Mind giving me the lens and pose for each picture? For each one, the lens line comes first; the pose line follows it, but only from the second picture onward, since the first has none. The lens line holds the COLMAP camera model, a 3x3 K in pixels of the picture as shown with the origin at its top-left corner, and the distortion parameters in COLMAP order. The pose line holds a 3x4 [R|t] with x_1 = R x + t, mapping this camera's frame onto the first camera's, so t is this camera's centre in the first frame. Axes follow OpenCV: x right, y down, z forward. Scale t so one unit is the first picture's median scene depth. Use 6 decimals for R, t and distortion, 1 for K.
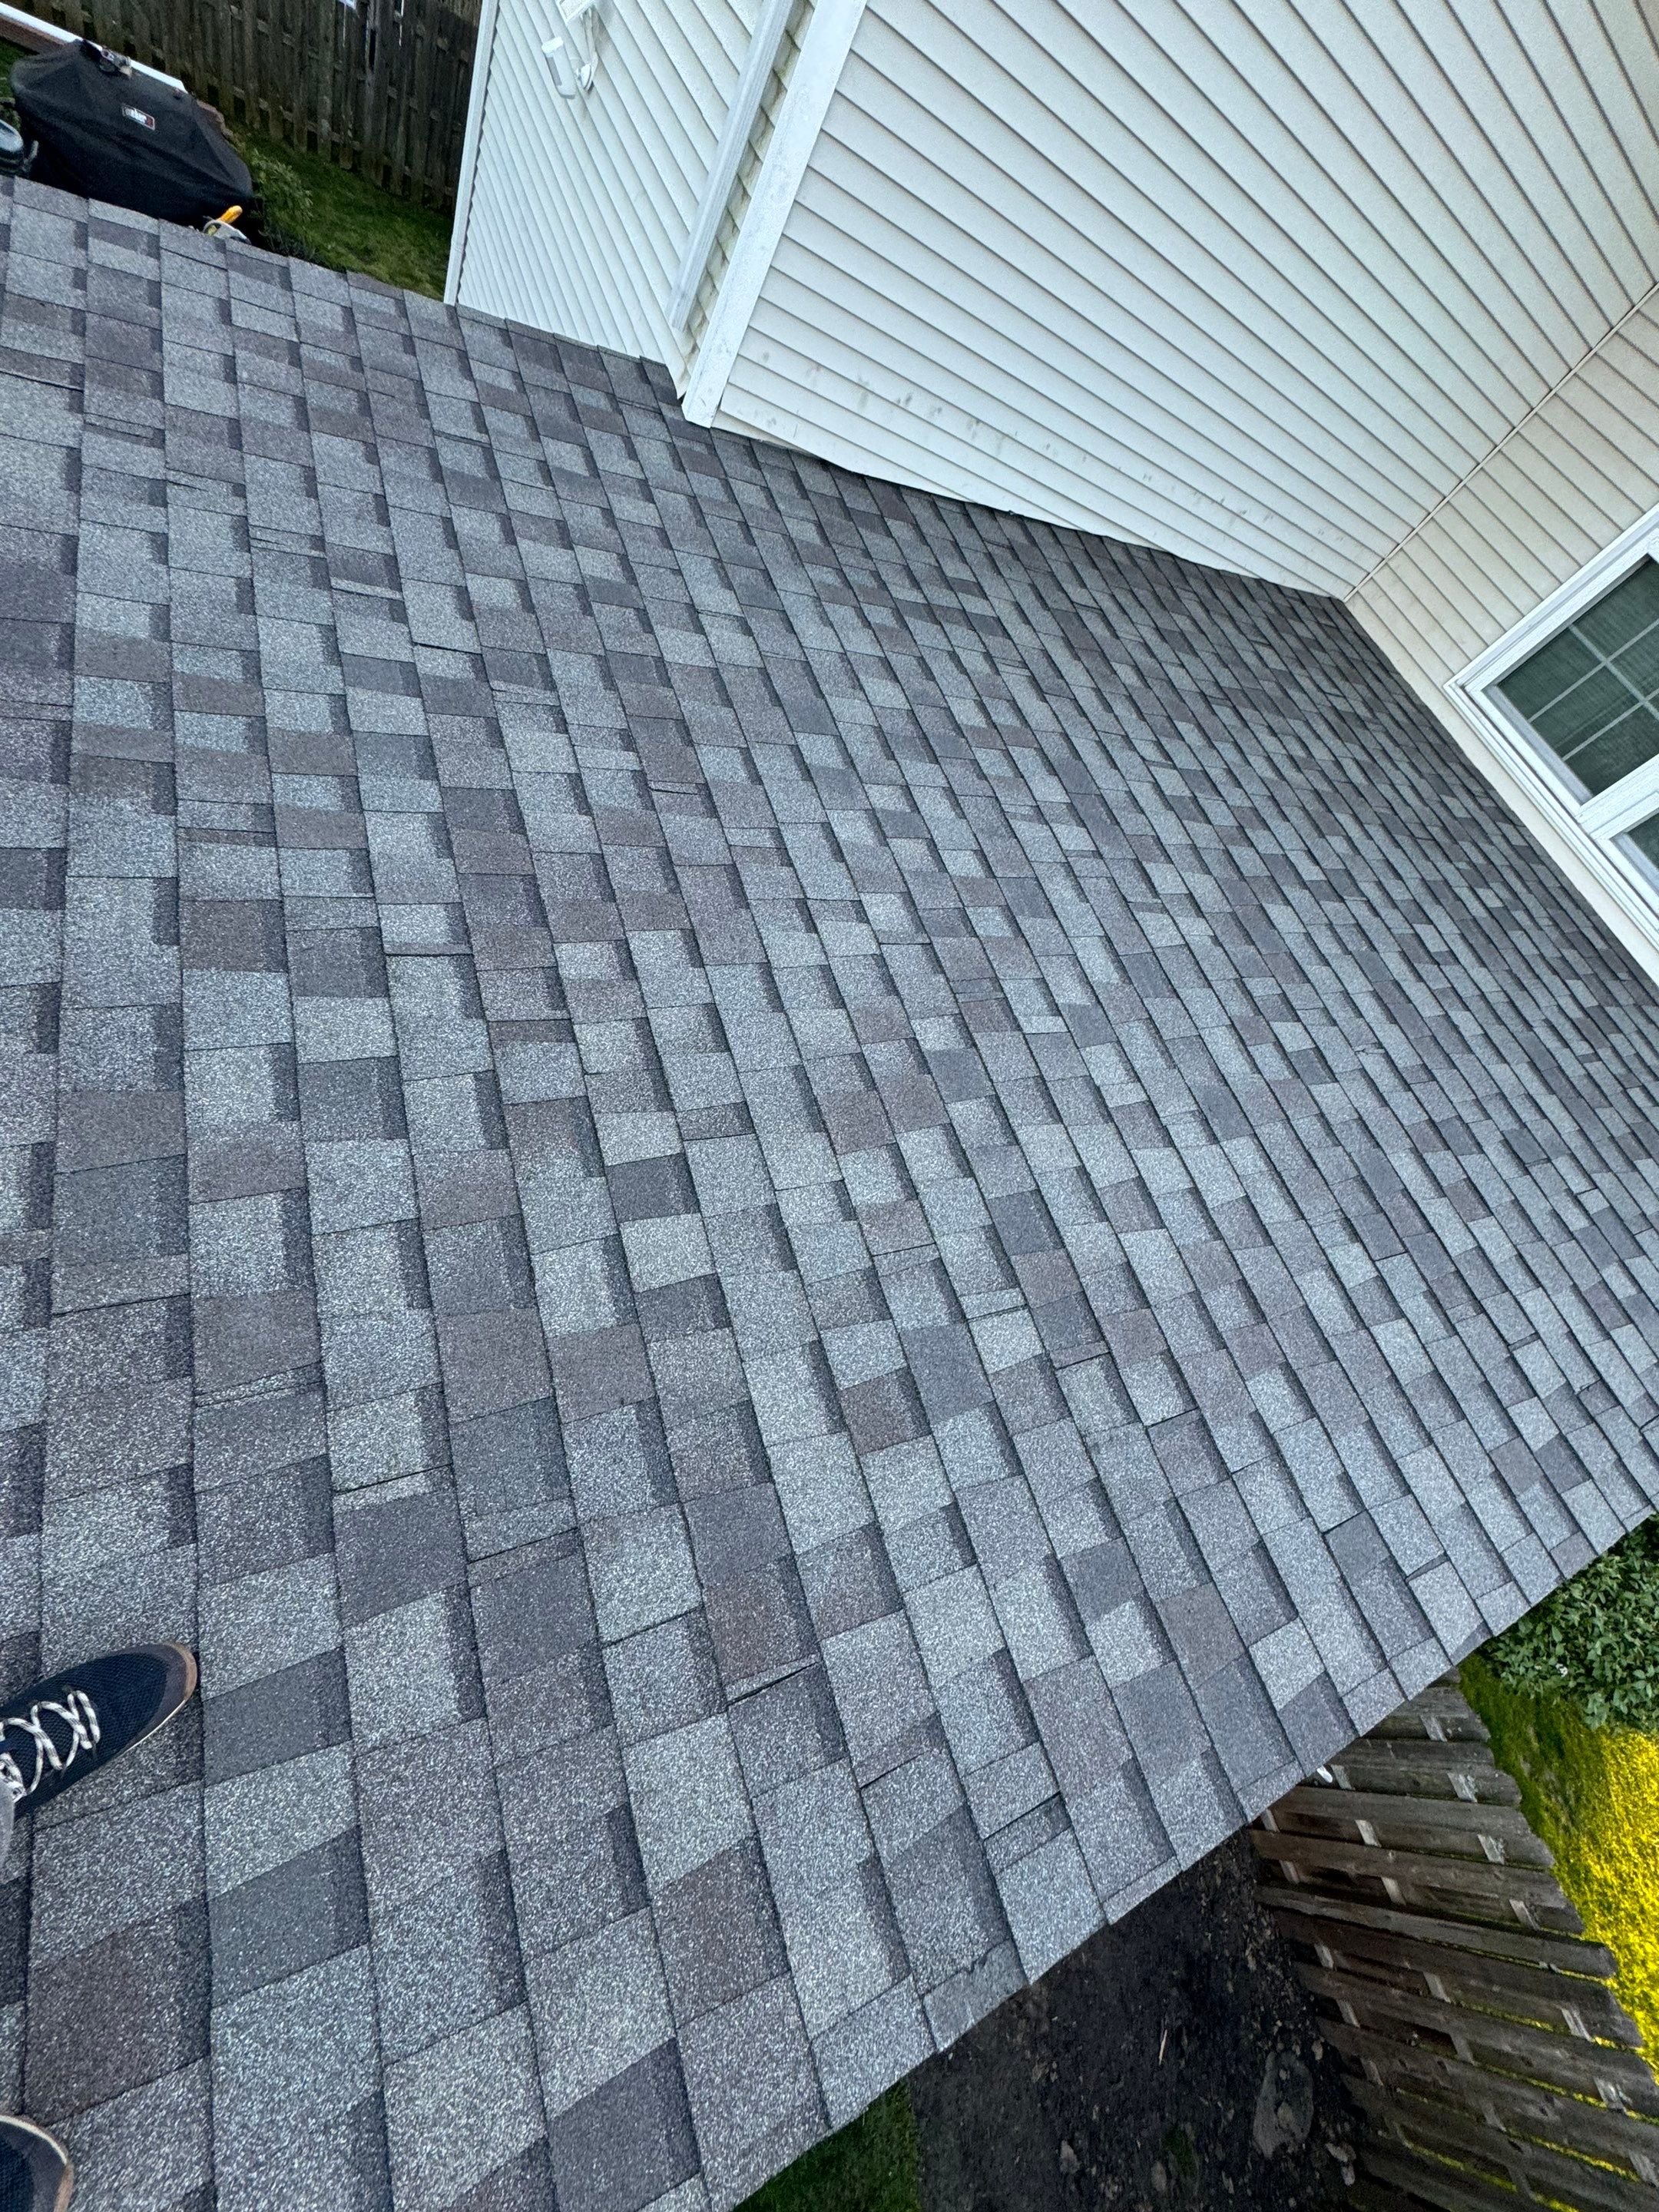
lens RADIAL K [[883.3, 0, 834.1], [0, 883.3, 1104.1], [0, 0, 1]] dist [-0.000913, -0.000226]
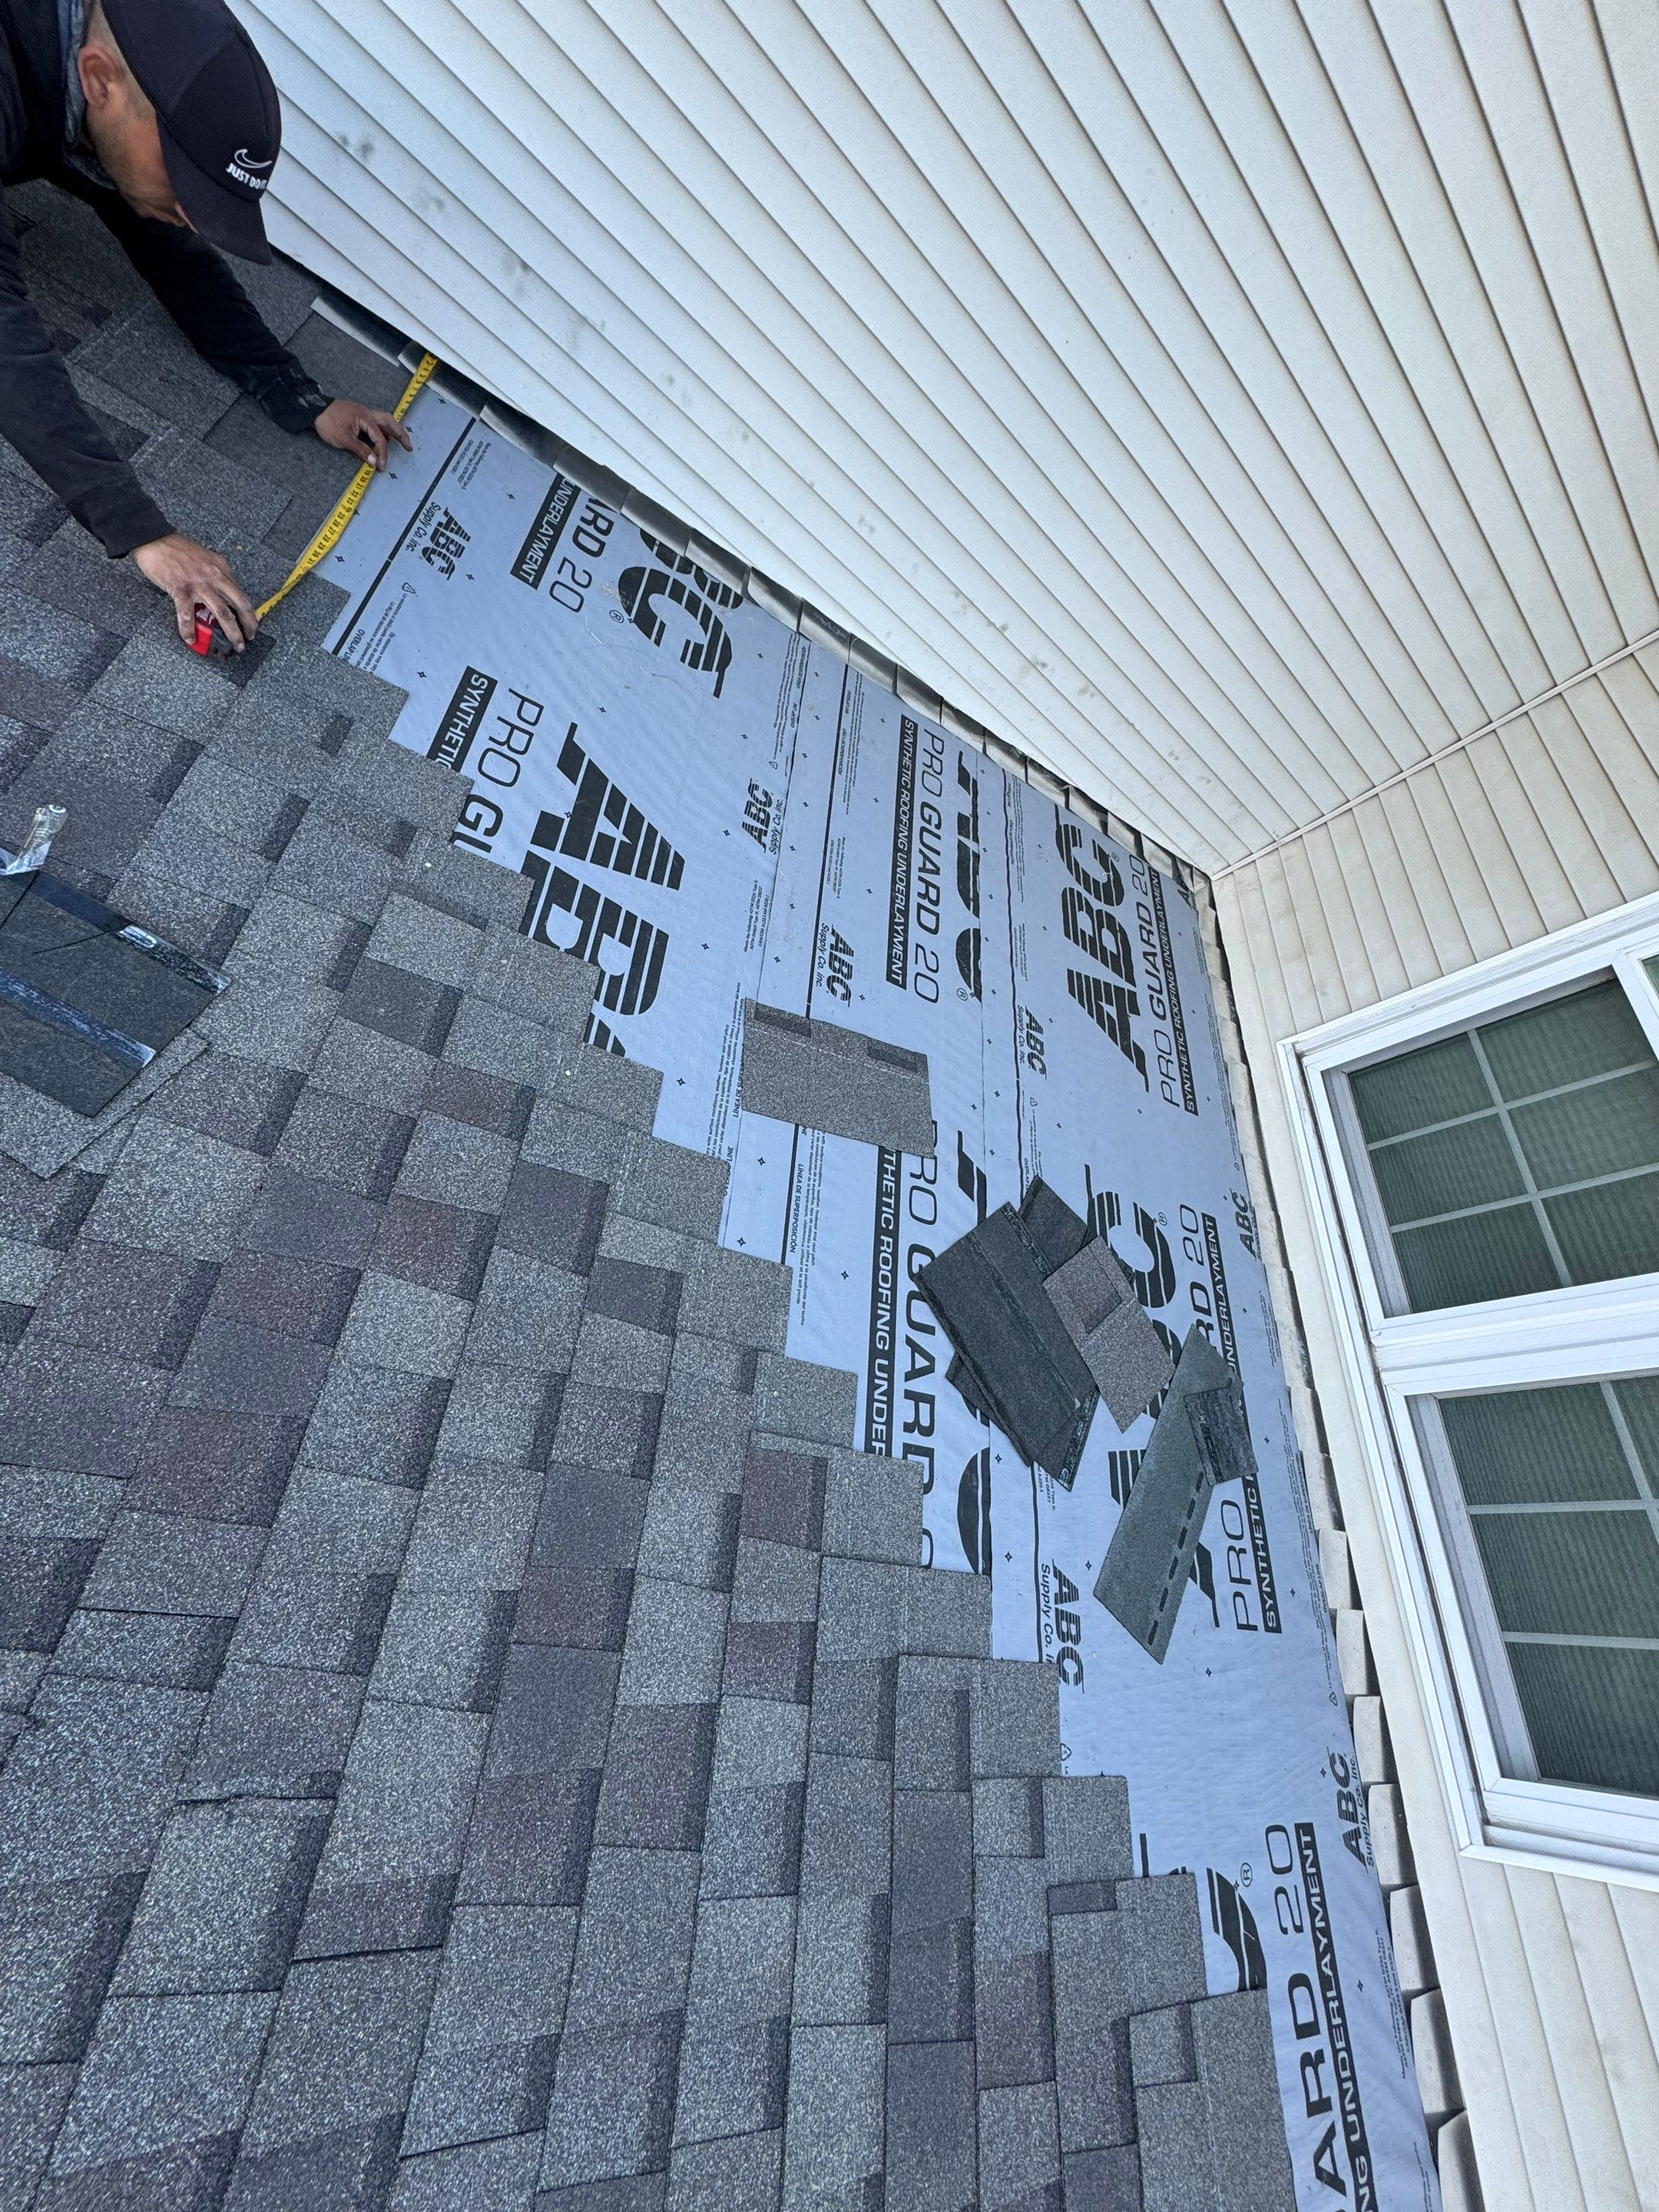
lens RADIAL K [[883.3, 0, 834.1], [0, 883.3, 1104.1], [0, 0, 1]] dist [-0.000913, -0.000226]
pose [[0.912451, 0.407017, -0.042081, 0.479258], [-0.408909, 0.903208, -0.130415, -0.238861], [-0.015073, 0.136205, 0.990566, 0.413679]]
